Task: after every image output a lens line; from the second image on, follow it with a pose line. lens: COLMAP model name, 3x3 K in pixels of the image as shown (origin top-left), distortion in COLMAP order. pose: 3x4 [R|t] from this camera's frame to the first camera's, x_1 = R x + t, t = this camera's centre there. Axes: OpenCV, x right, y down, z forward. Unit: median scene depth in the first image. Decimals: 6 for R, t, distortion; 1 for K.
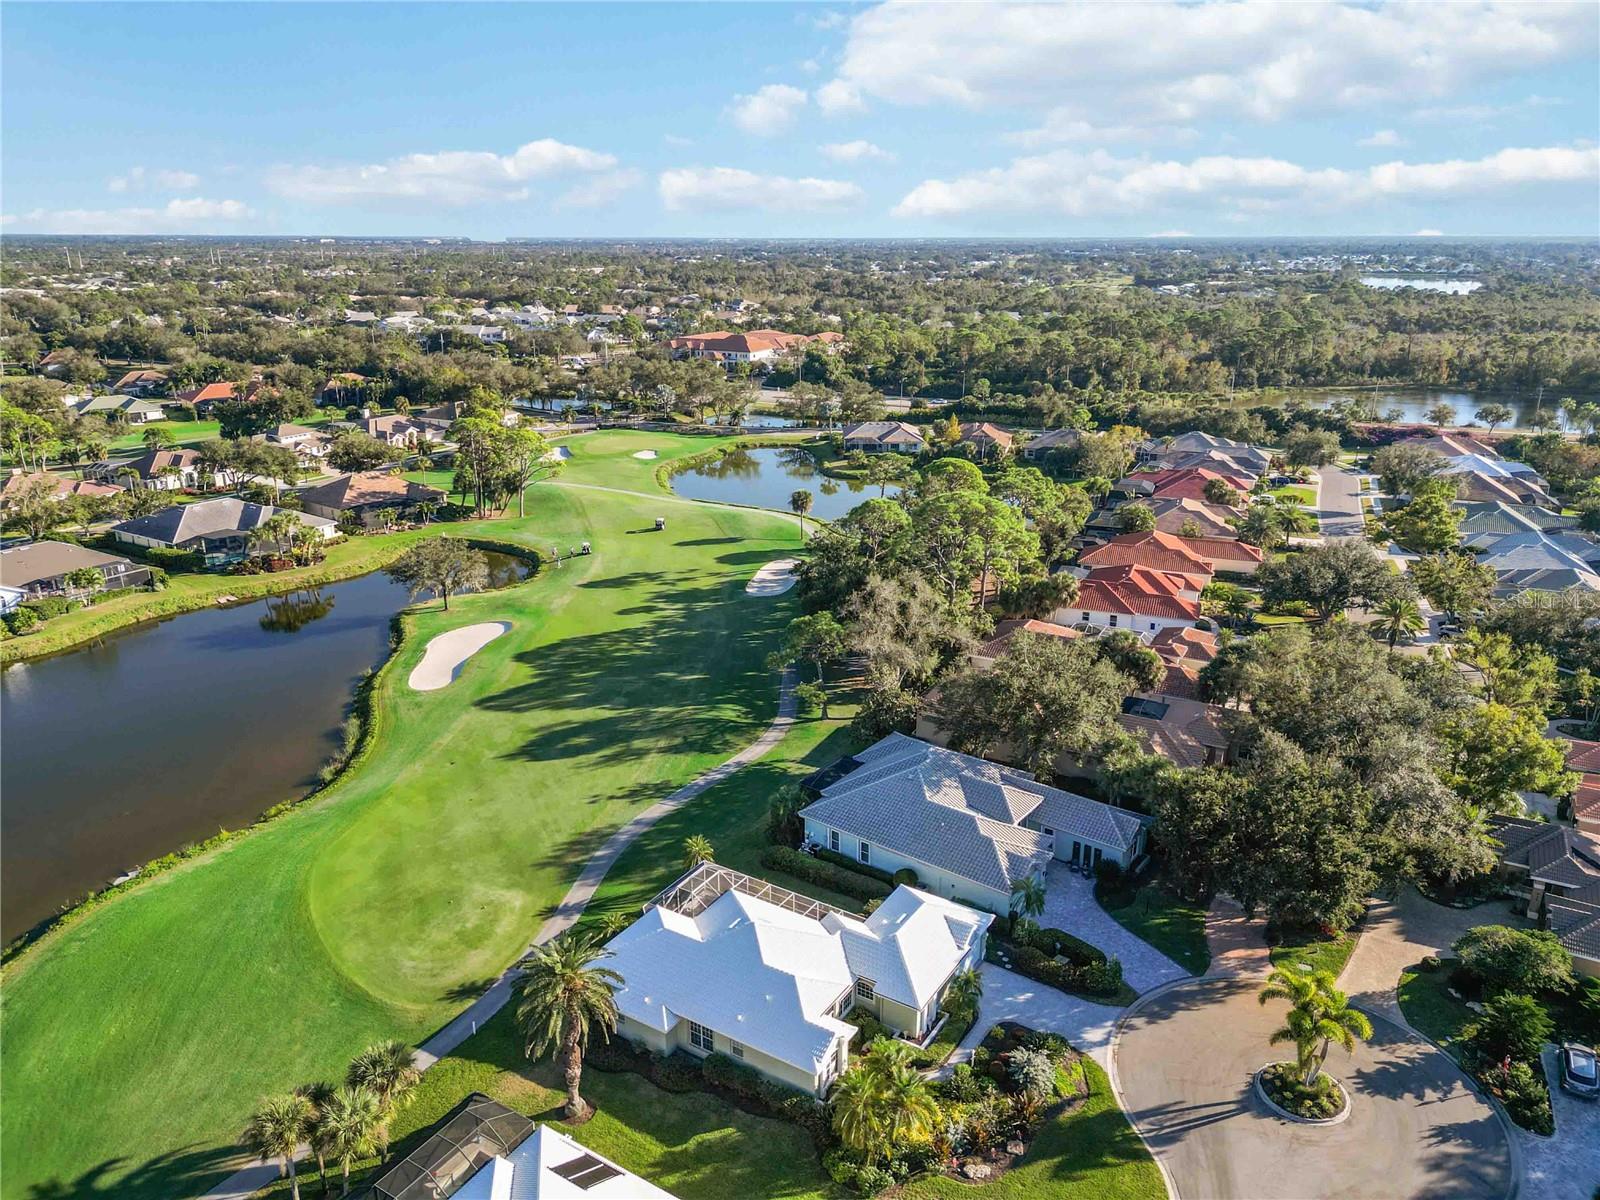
lens RADIAL K [[1116.6, 0, 796.6], [0, 1116.6, 600.4], [0, 0, 1]] dist [0.064780, -0.061251]
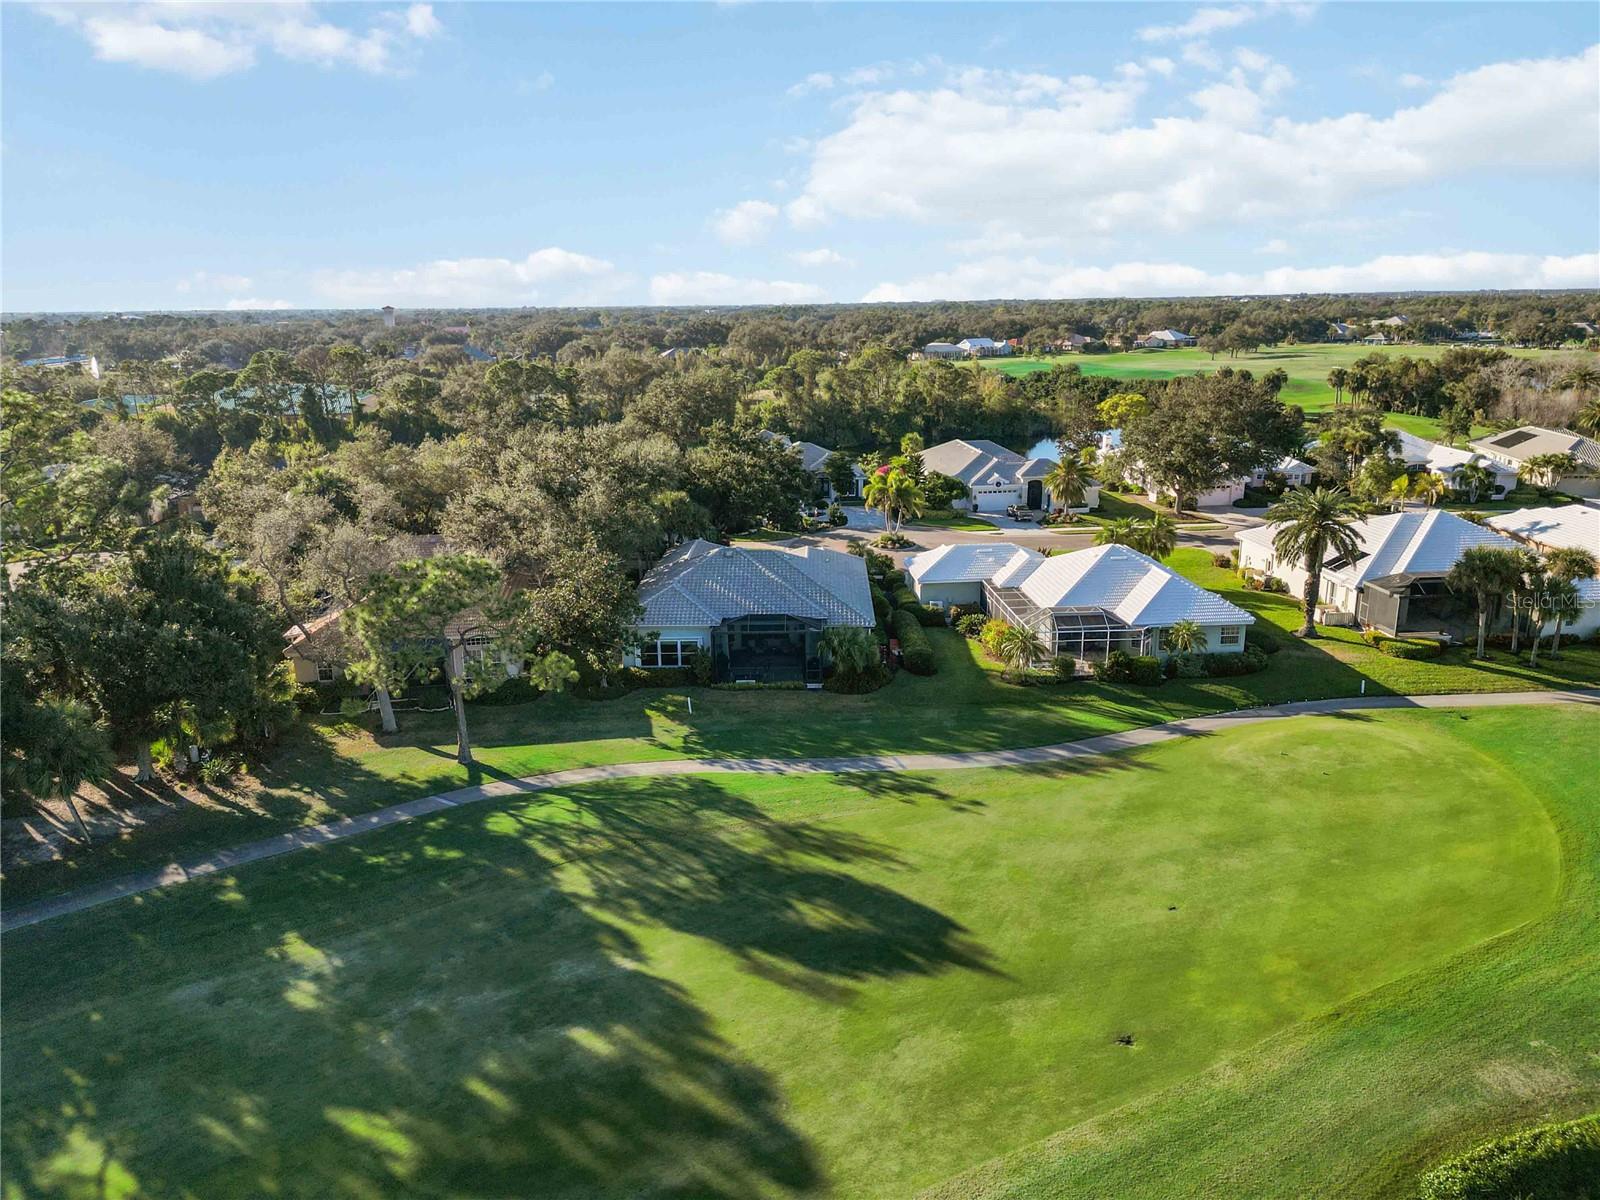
lens RADIAL K [[1116.6, 0, 804.3], [0, 1116.6, 599.8], [0, 0, 1]] dist [0.064780, -0.061251]
pose [[-0.590236, -0.195610, 0.783172, -0.384385], [0.268024, 0.867667, 0.418709, -0.111882], [-0.761436, 0.457046, -0.459700, 0.905336]]
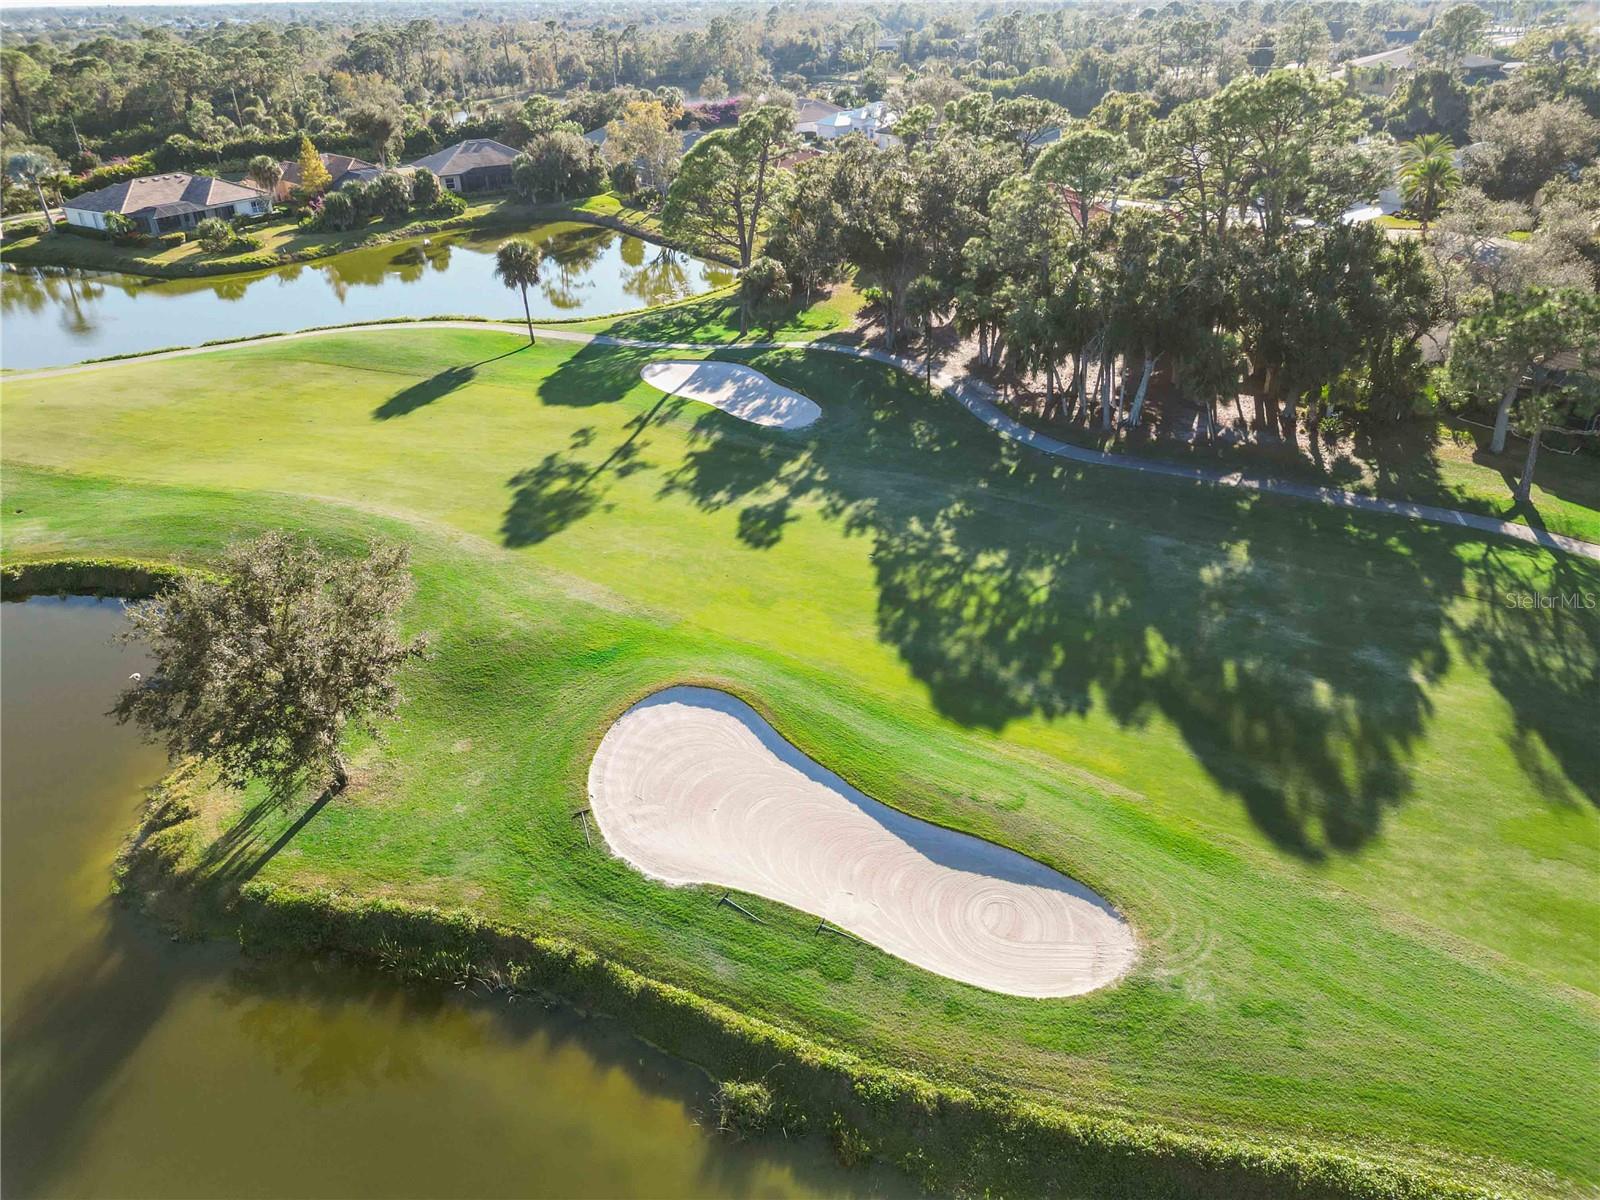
lens RADIAL K [[1116.6, 0, 796.3], [0, 1116.6, 624.5], [0, 0, 1]] dist [0.064780, -0.061251]
pose [[0.535517, -0.428119, 0.727967, -0.480014], [0.286693, 0.902953, 0.320128, -0.091933], [-0.794373, 0.037269, 0.606285, 0.791633]]
